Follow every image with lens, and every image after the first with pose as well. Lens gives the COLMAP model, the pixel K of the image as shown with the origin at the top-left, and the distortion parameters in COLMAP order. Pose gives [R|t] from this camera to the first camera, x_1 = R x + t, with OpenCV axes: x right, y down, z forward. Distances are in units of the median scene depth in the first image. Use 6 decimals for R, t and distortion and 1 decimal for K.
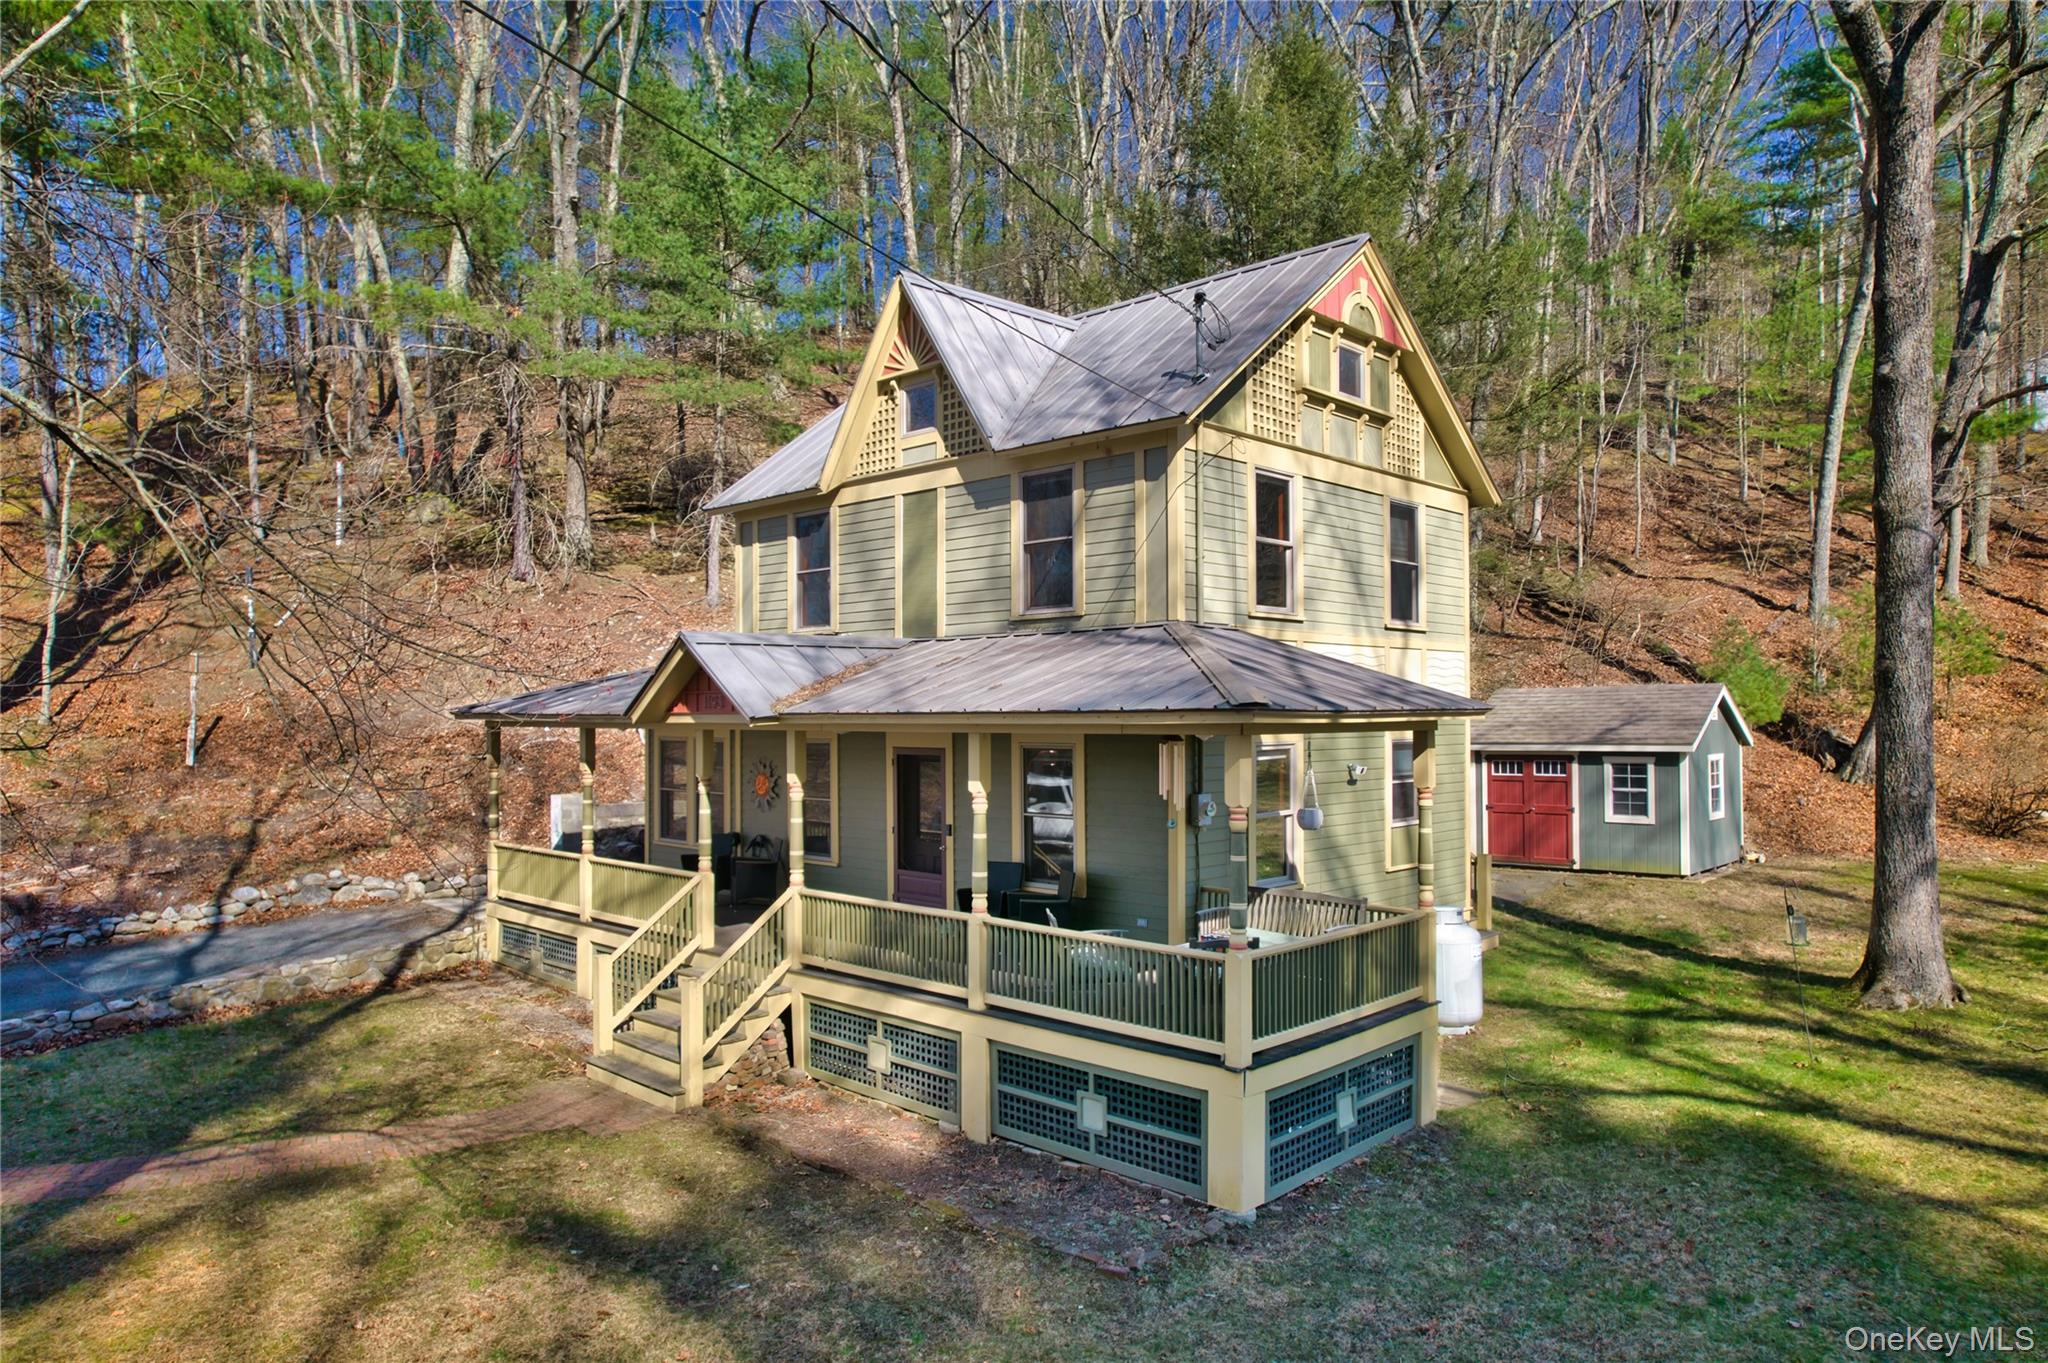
lens RADIAL K [[1340.2, 0, 1039.2], [0, 1340.2, 699.2], [0, 0, 1]] dist [-0.085391, 0.094864]
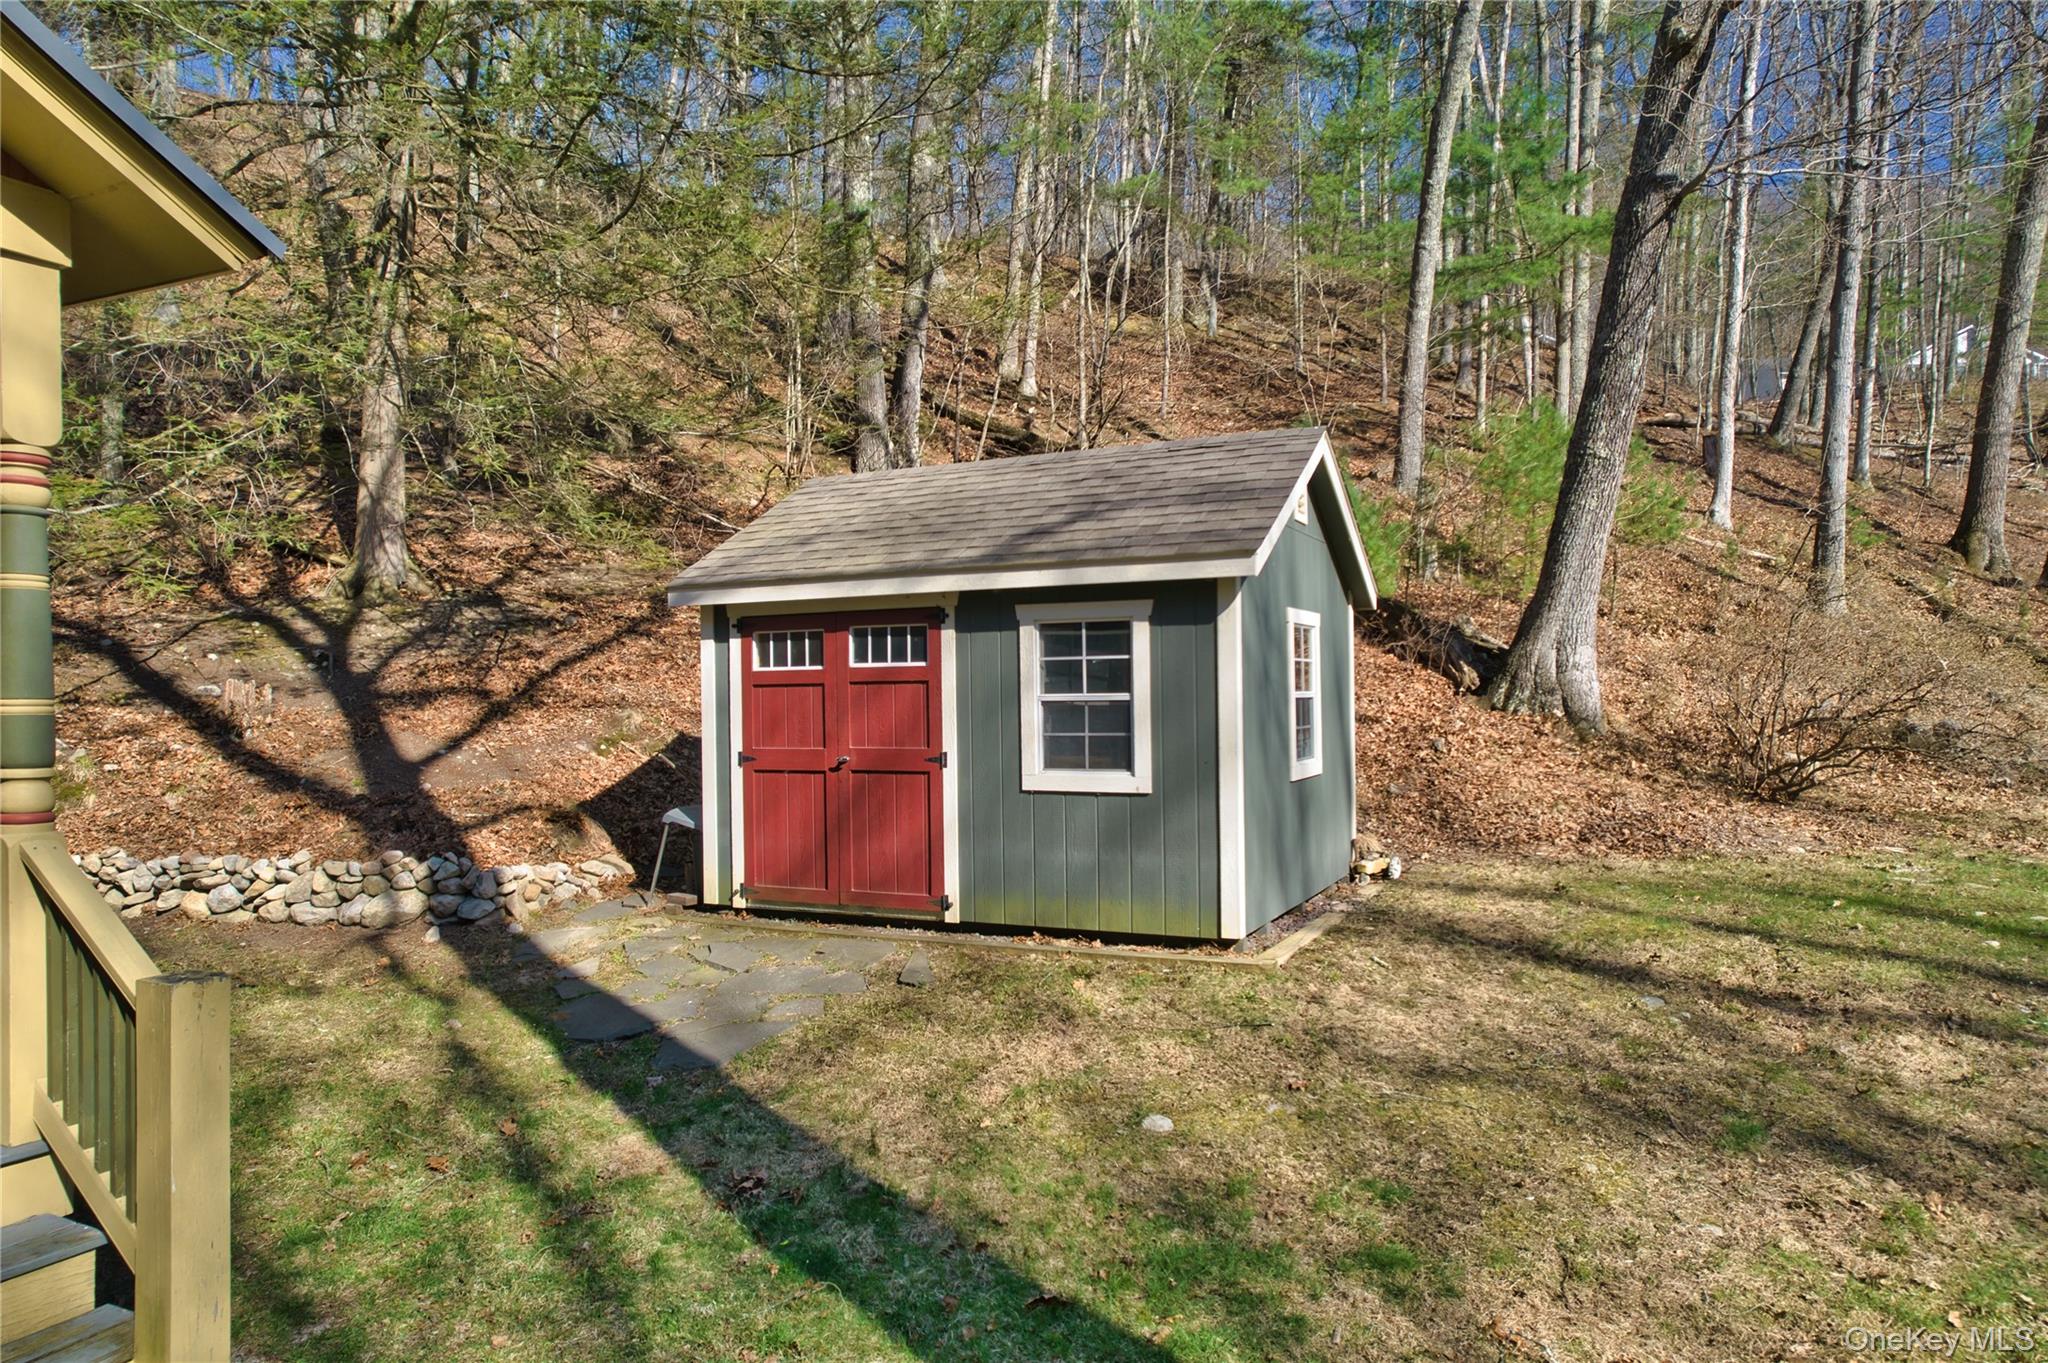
lens RADIAL K [[1340.2, 0, 1039.2], [0, 1340.2, 699.2], [0, 0, 1]] dist [-0.085391, 0.094864]
pose [[0.950363, -0.001466, 0.311140, 0.314247], [-0.001871, 0.999944, 0.010426, 0.063447], [-0.311138, -0.010491, 0.950307, 0.645795]]
